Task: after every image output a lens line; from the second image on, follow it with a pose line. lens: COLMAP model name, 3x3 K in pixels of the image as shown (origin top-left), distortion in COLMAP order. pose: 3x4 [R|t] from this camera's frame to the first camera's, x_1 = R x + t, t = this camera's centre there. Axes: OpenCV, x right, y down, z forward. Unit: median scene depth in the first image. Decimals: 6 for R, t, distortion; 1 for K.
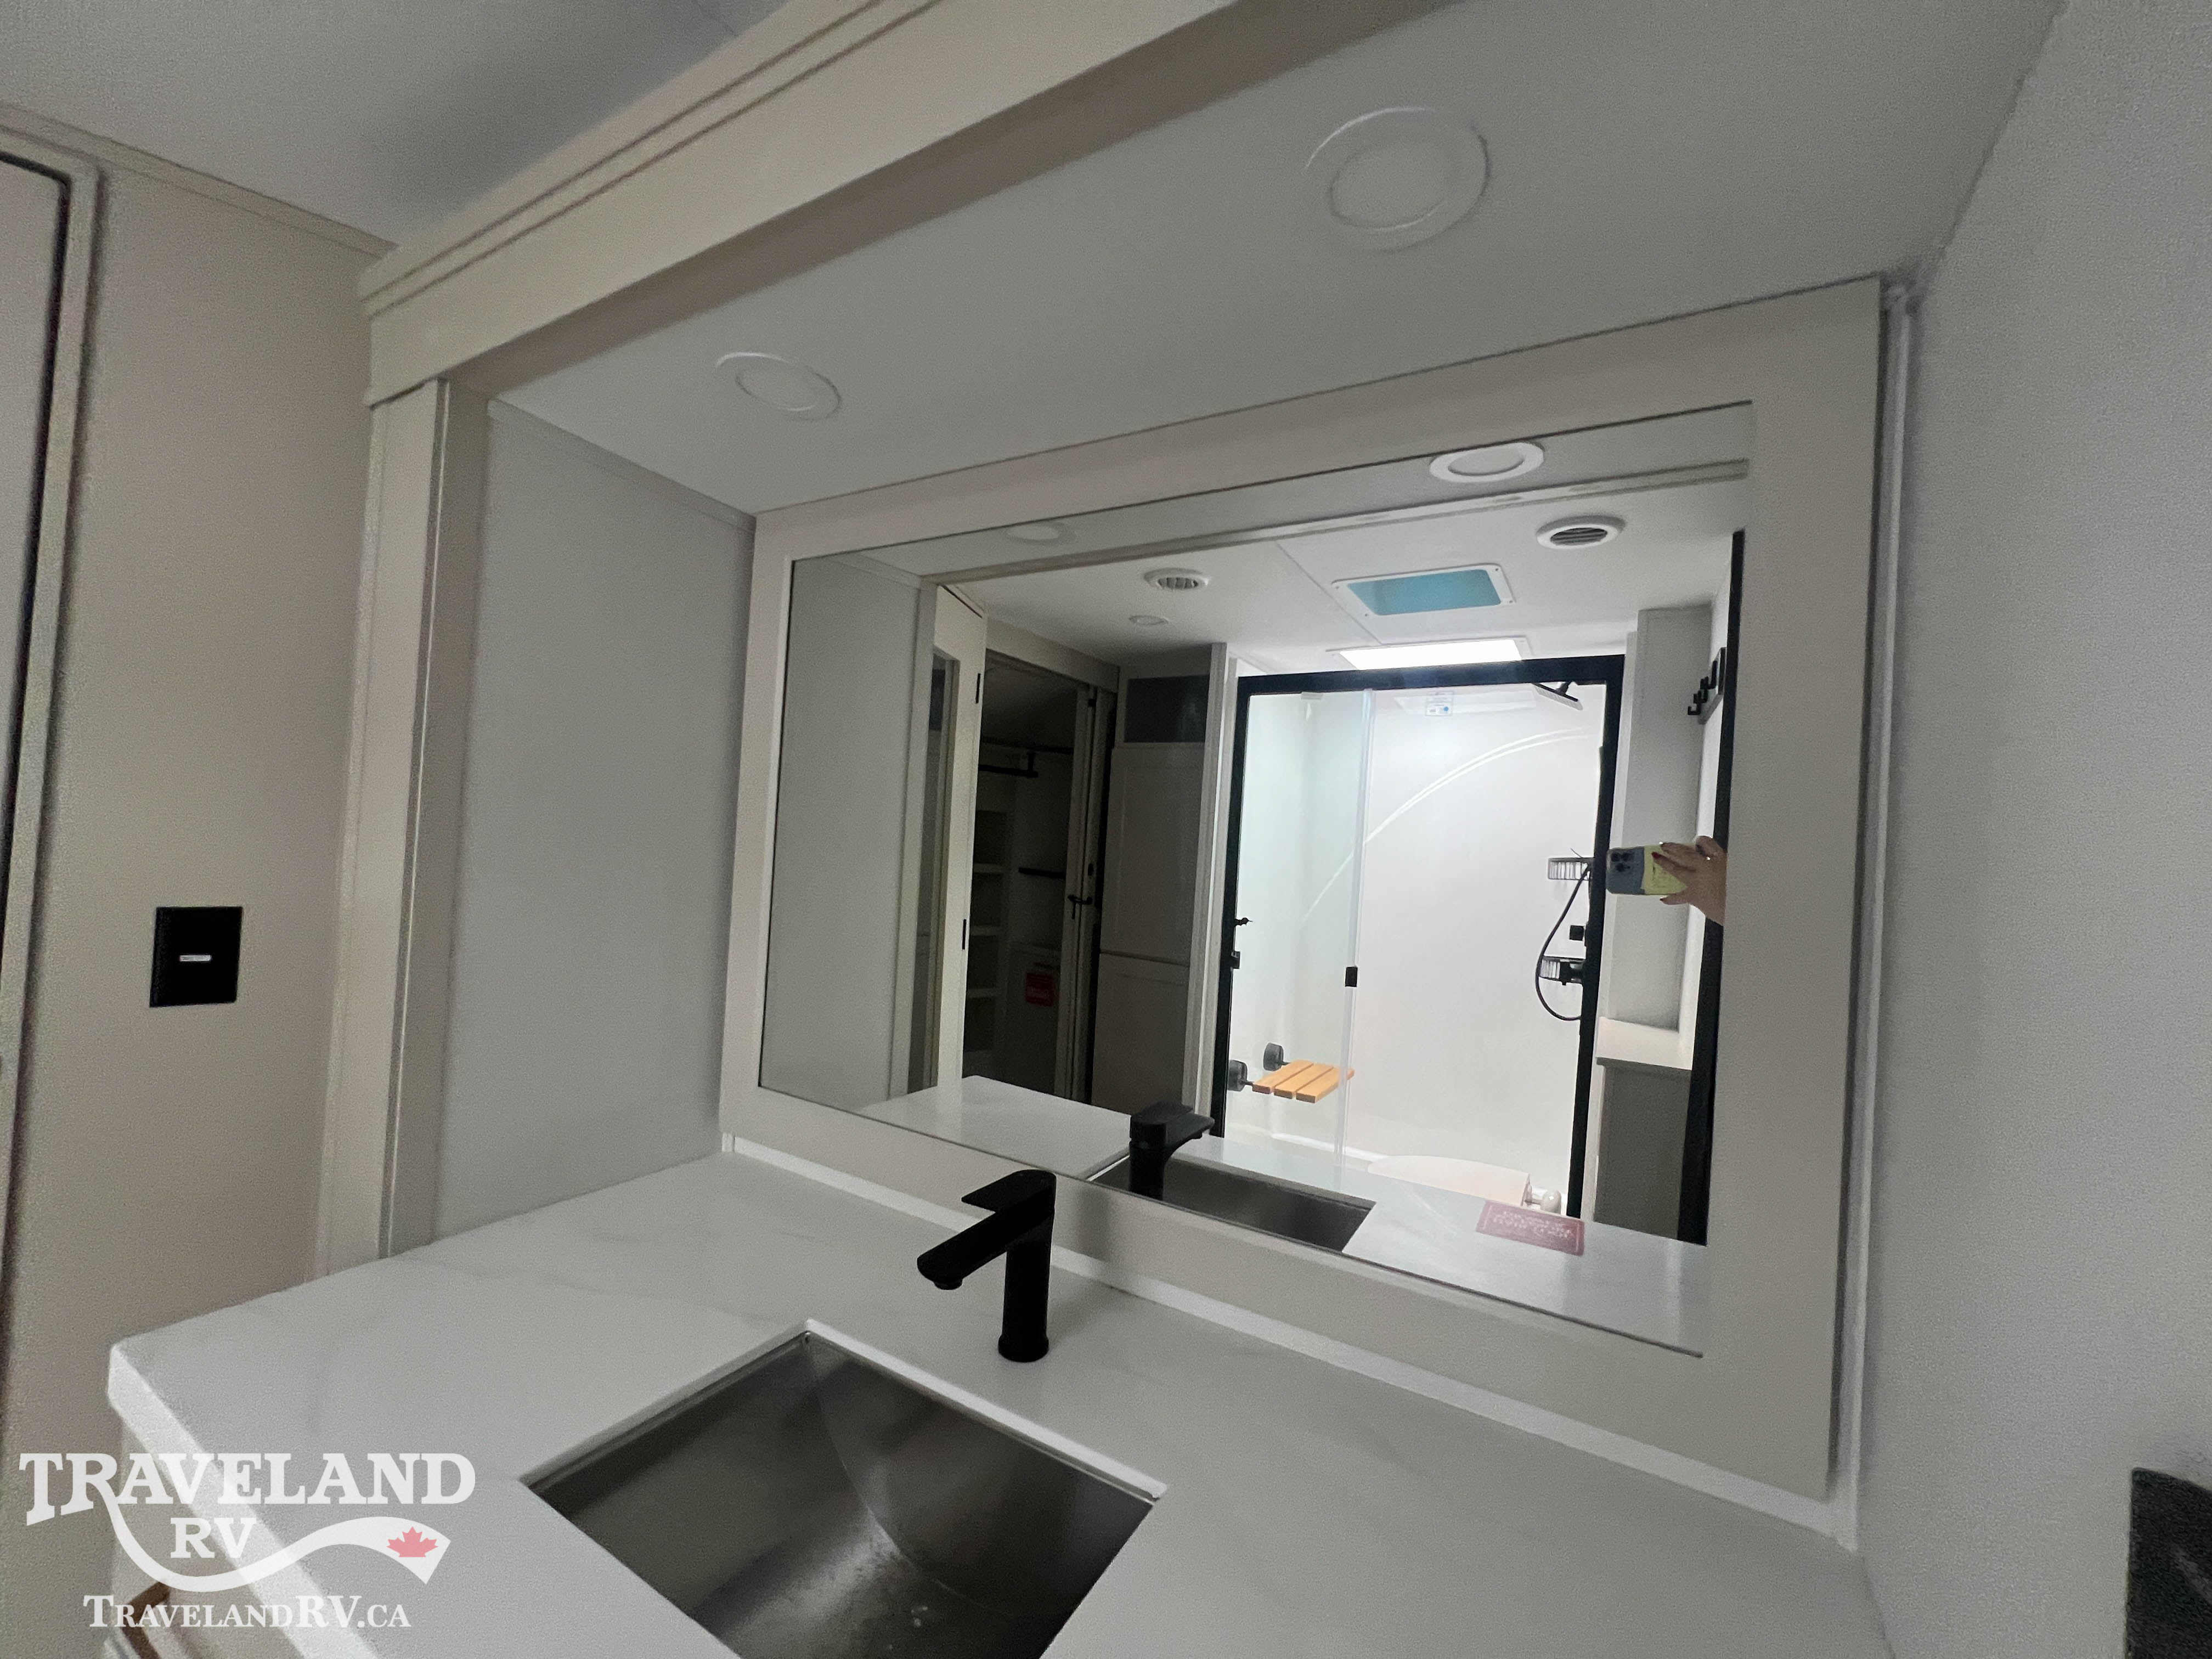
lens RADIAL K [[882.2, 0, 1108.0], [0, 882.2, 827.4], [0, 0, 1]] dist [-0.002565, 0.000702]
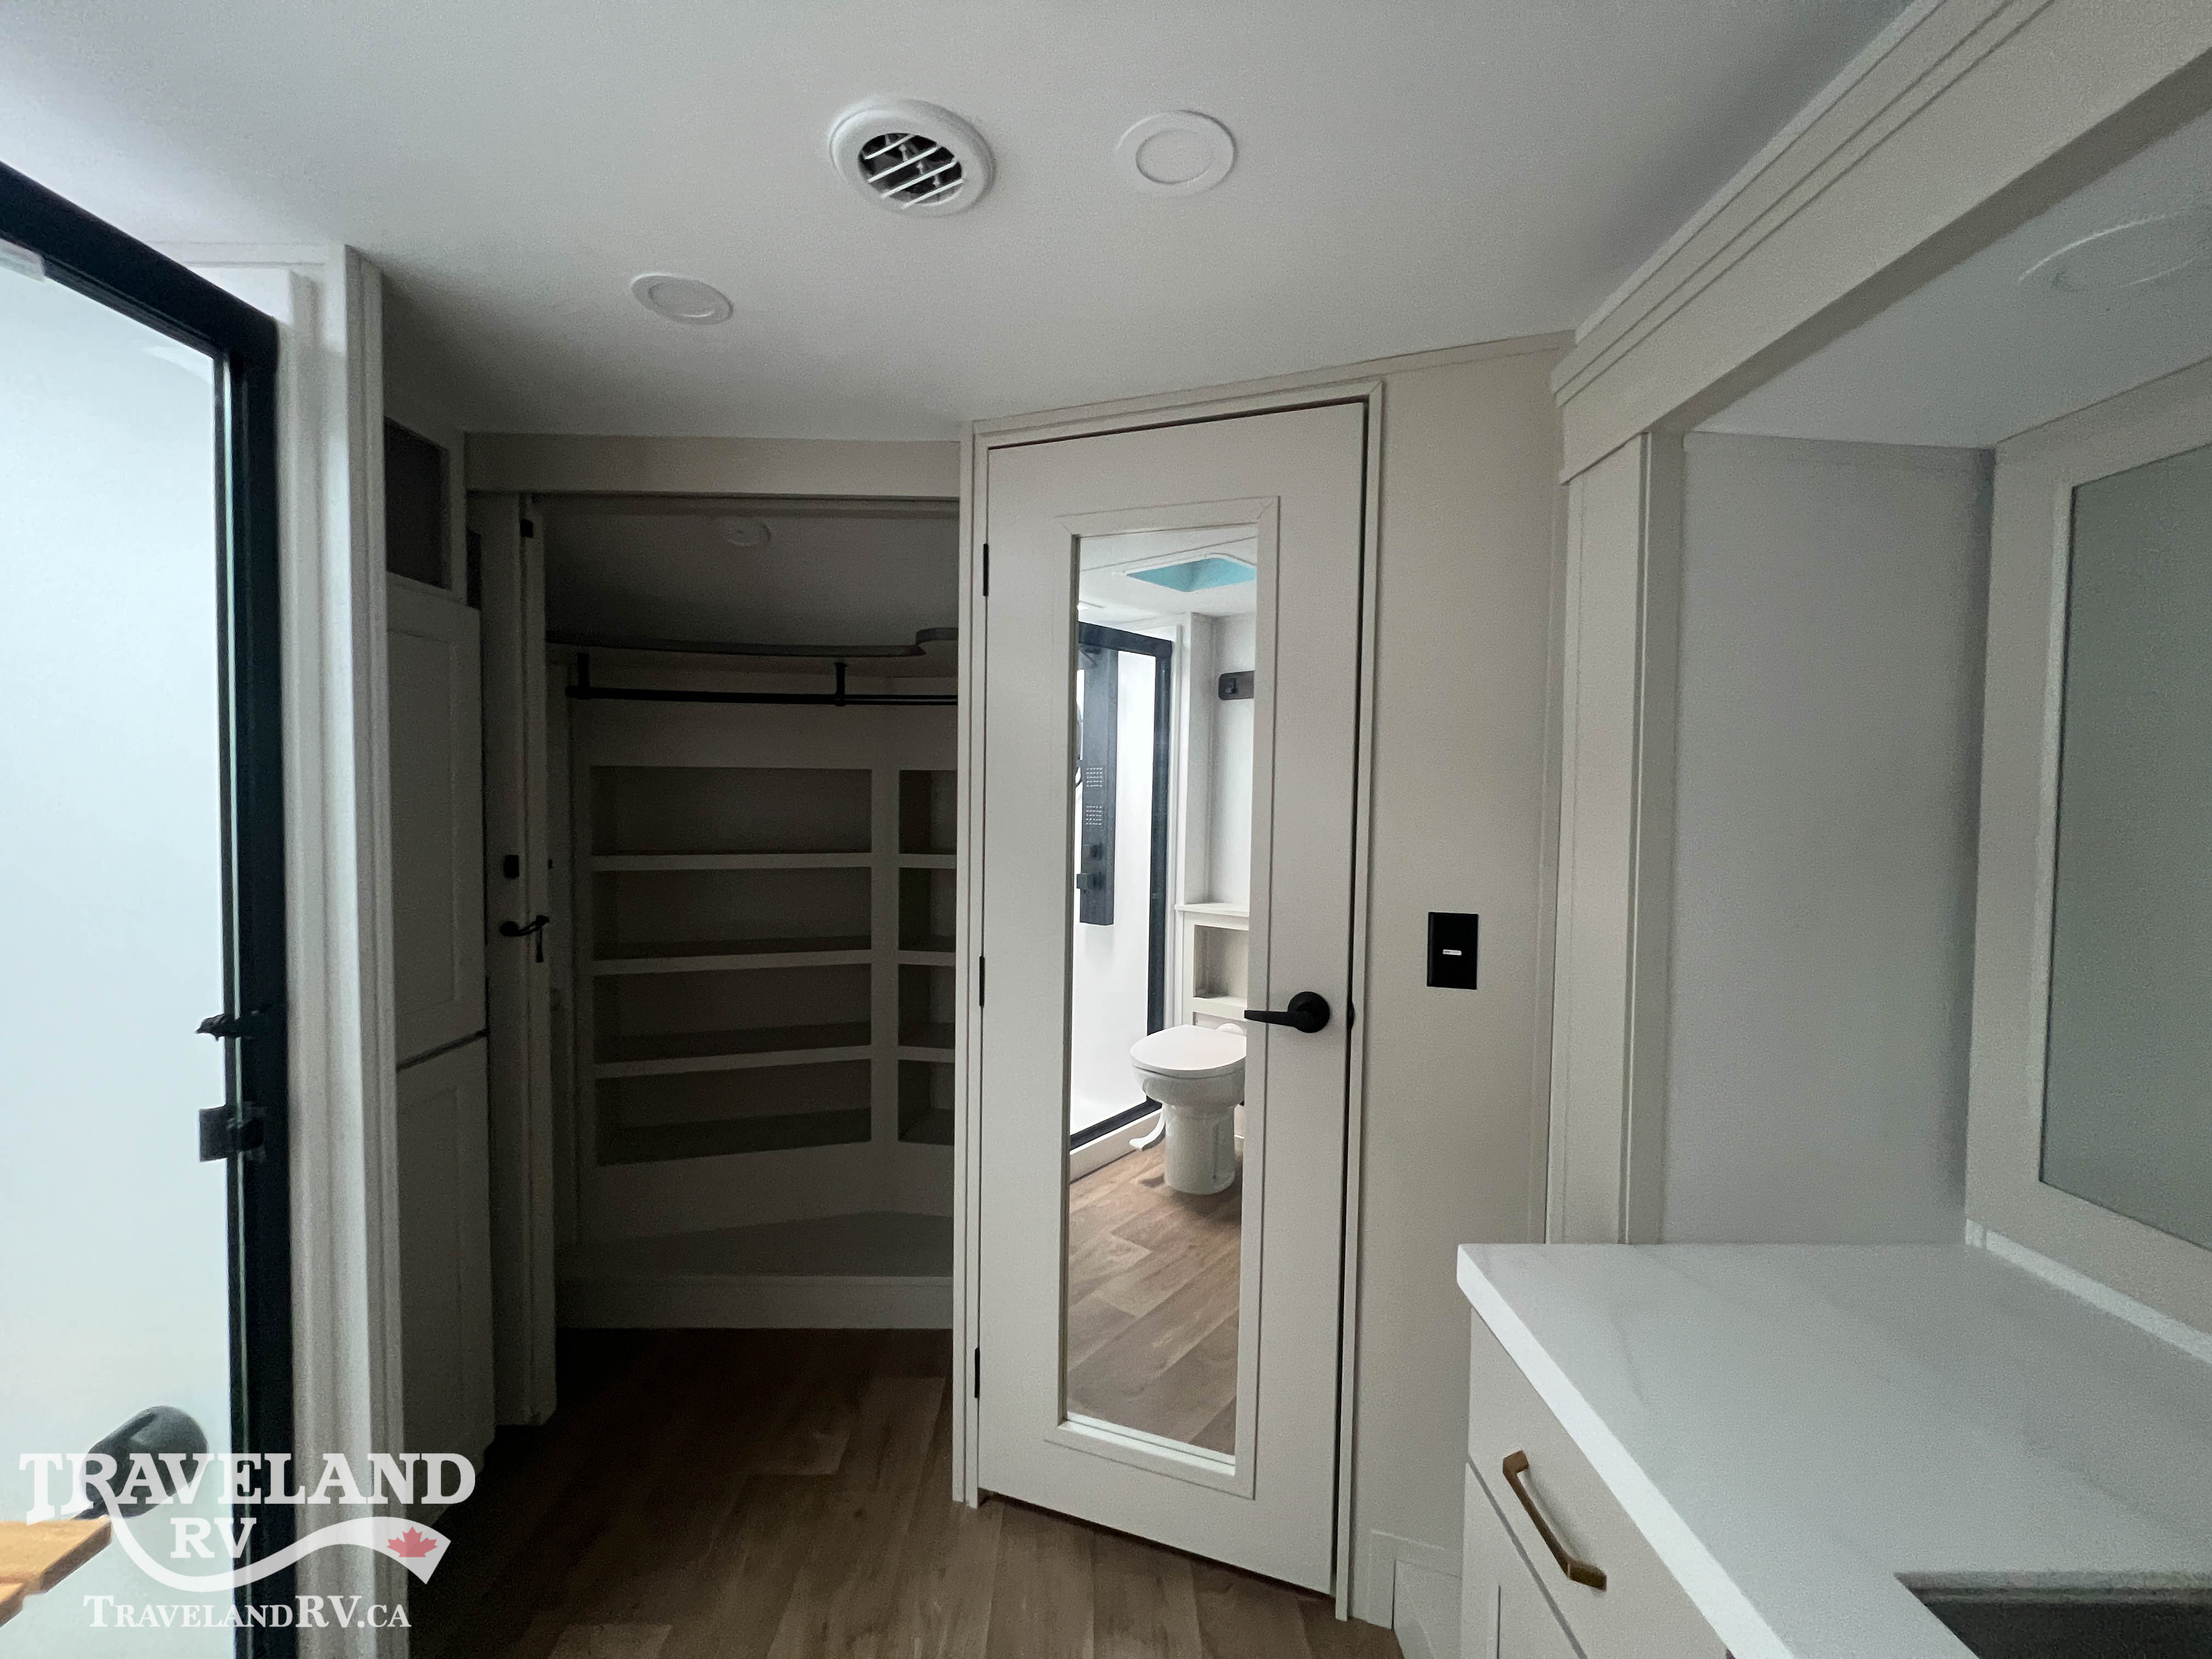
lens RADIAL K [[882.2, 0, 1108.0], [0, 882.2, 827.4], [0, 0, 1]] dist [-0.002565, 0.000702]
pose [[0.519674, -0.024119, -0.854024, -0.182948], [0.033293, 0.999414, -0.007966, -0.043065], [0.853716, -0.024293, 0.520172, -0.109328]]
